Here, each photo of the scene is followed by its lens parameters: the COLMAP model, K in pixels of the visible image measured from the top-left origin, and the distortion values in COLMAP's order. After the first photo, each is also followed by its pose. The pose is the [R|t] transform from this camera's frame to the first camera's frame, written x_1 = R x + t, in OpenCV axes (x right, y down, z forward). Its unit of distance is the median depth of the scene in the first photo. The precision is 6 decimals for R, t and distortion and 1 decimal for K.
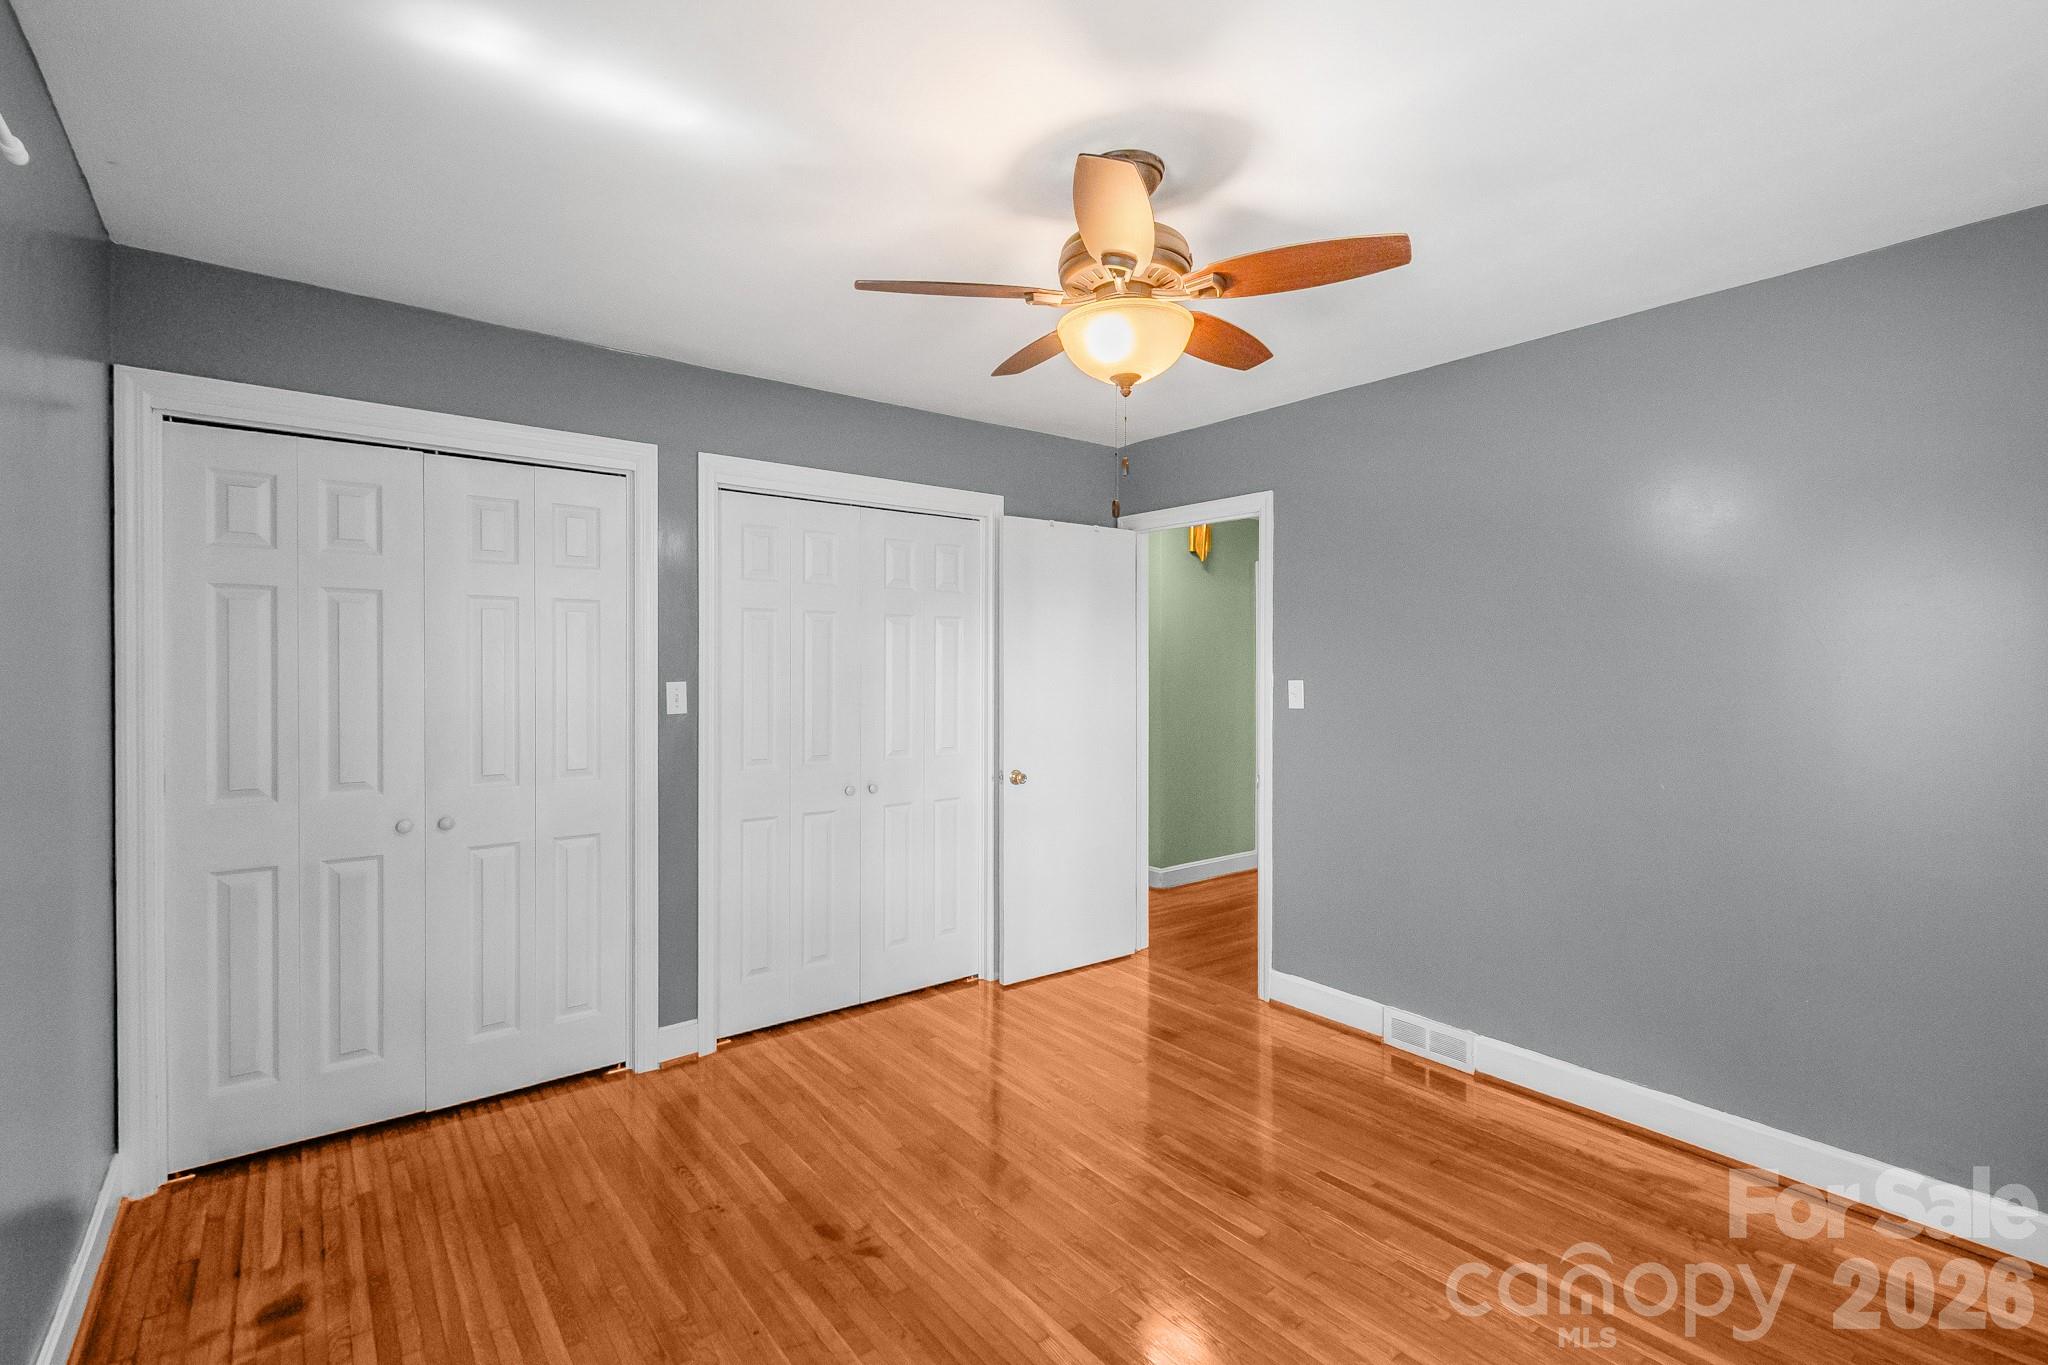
lens RADIAL K [[931.6, 0, 1035.9], [0, 931.6, 684.6], [0, 0, 1]] dist [0.005515, -0.000990]
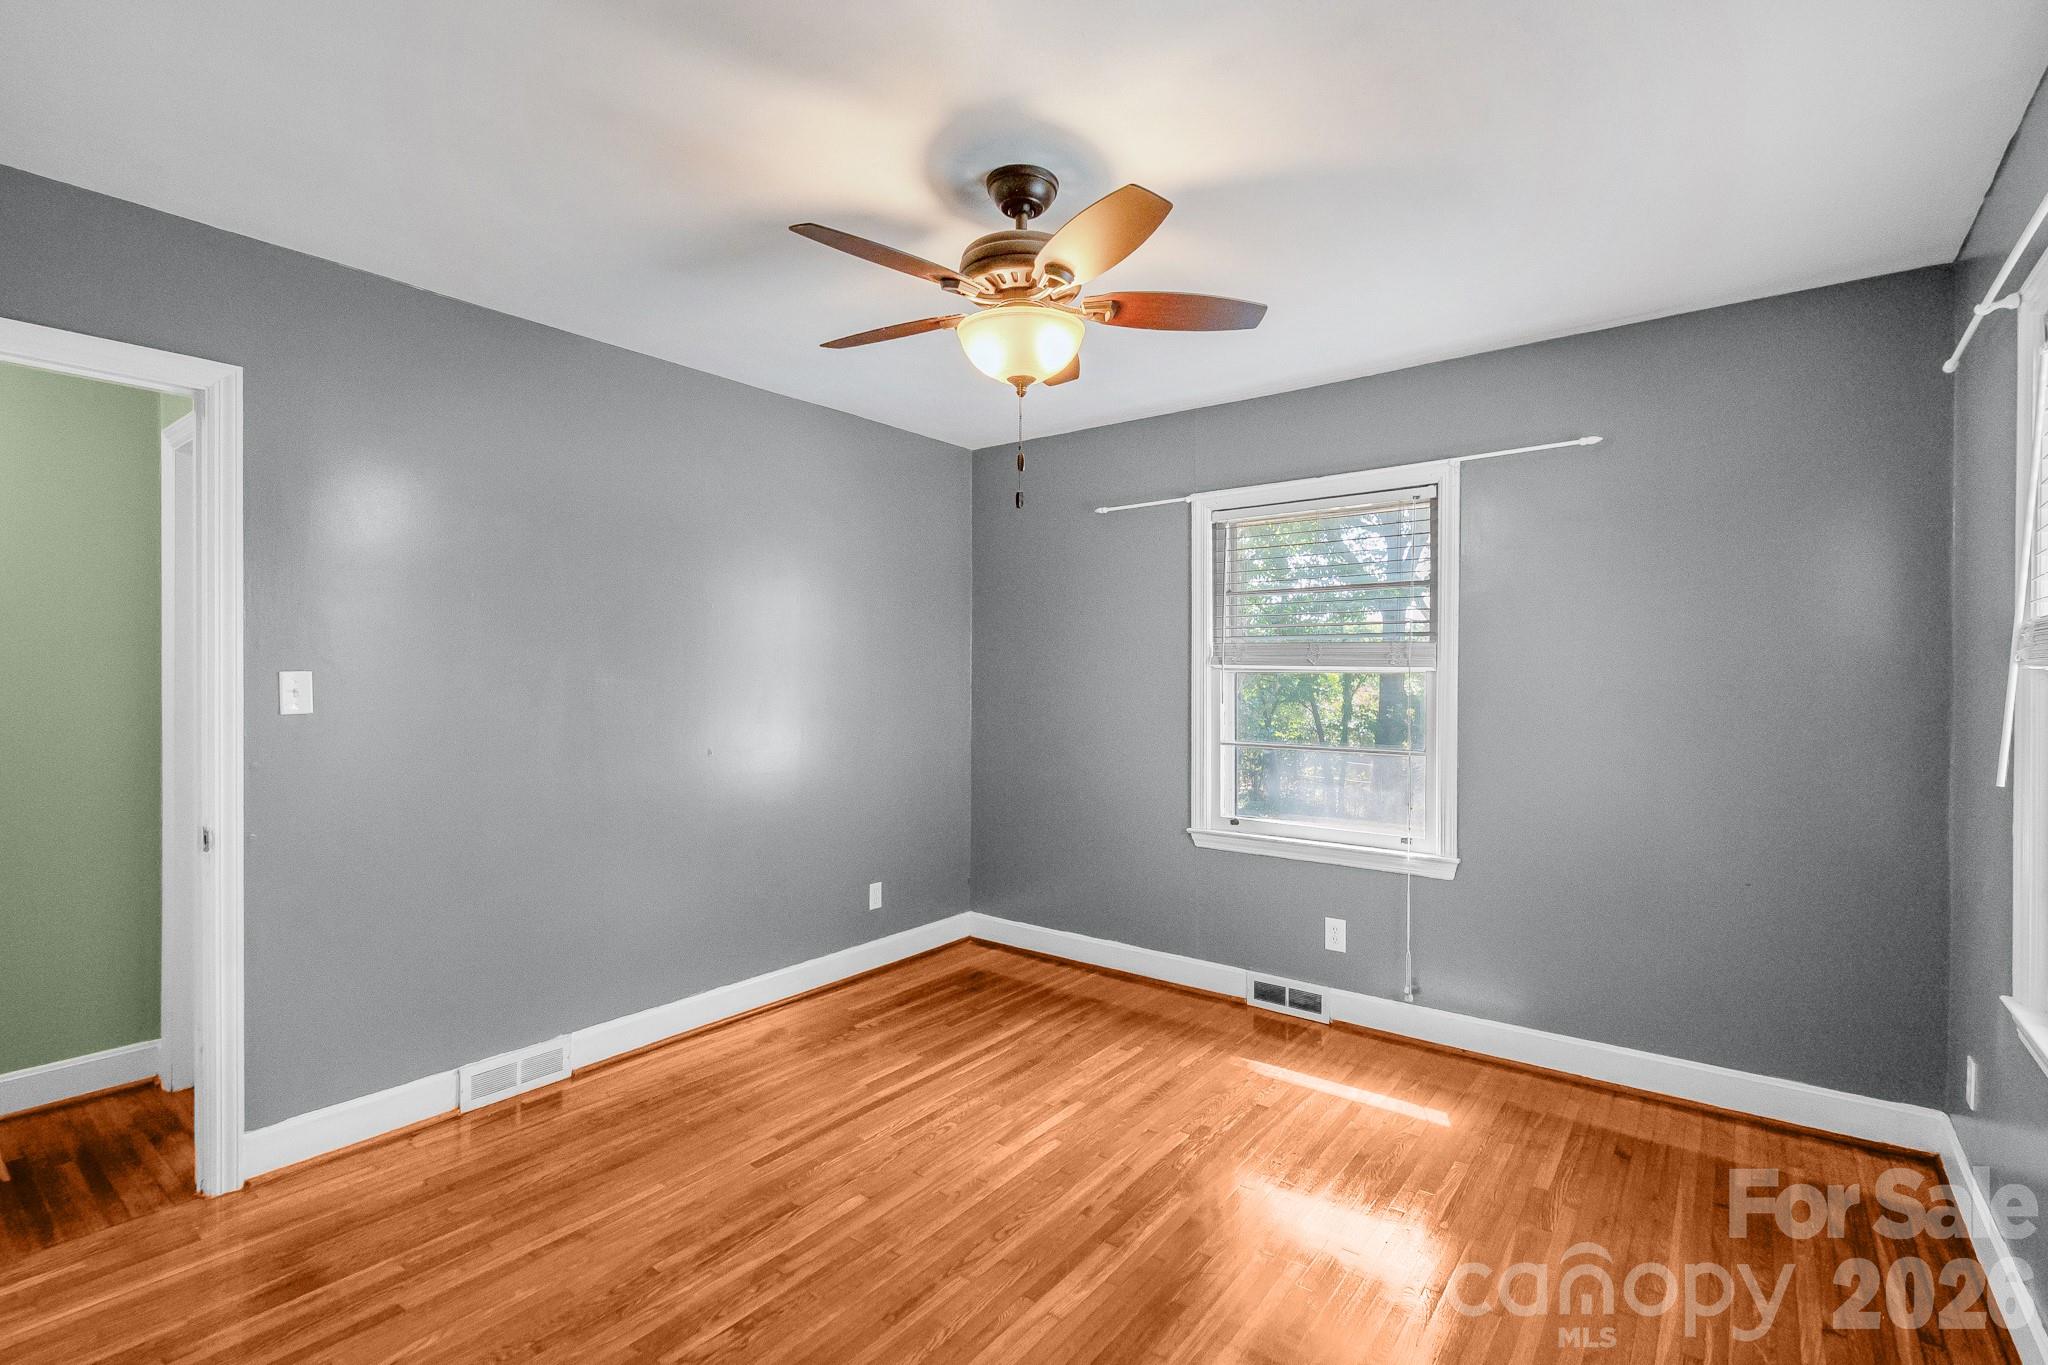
lens RADIAL K [[931.6, 0, 1027.3], [0, 931.6, 681.6], [0, 0, 1]] dist [0.005515, -0.000990]
pose [[-0.249149, -0.011080, 0.968402, -0.672369], [0.013801, 0.999792, 0.014990, 0.000476], [-0.968367, 0.017100, -0.248944, 0.893788]]
